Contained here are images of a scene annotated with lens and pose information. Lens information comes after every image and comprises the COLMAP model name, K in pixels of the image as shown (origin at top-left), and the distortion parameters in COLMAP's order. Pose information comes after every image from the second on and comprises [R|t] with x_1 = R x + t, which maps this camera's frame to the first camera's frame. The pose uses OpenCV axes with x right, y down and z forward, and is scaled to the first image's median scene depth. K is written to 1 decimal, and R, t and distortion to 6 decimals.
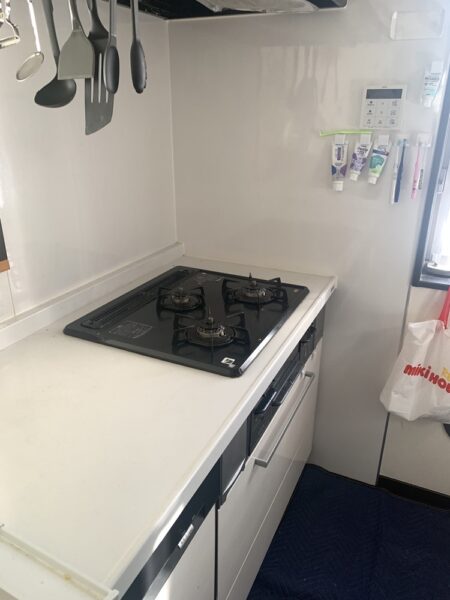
lens RADIAL K [[460.4, 0, 225.0], [0, 460.4, 300.0], [0, 0, 1]] dist [0.021074, 0.006601]
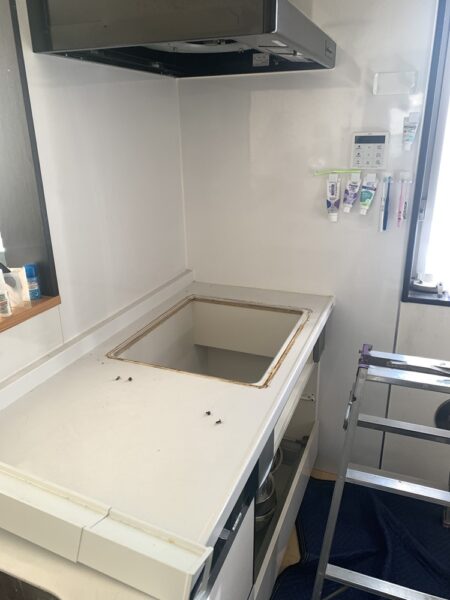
lens RADIAL K [[459.1, 0, 225.0], [0, 459.1, 300.0], [0, 0, 1]] dist [0.045344, -0.002564]
pose [[0.998349, -0.041475, 0.039735, -0.080999], [0.043056, 0.998280, -0.039787, -0.008933], [-0.038017, 0.041433, 0.998418, -0.129809]]
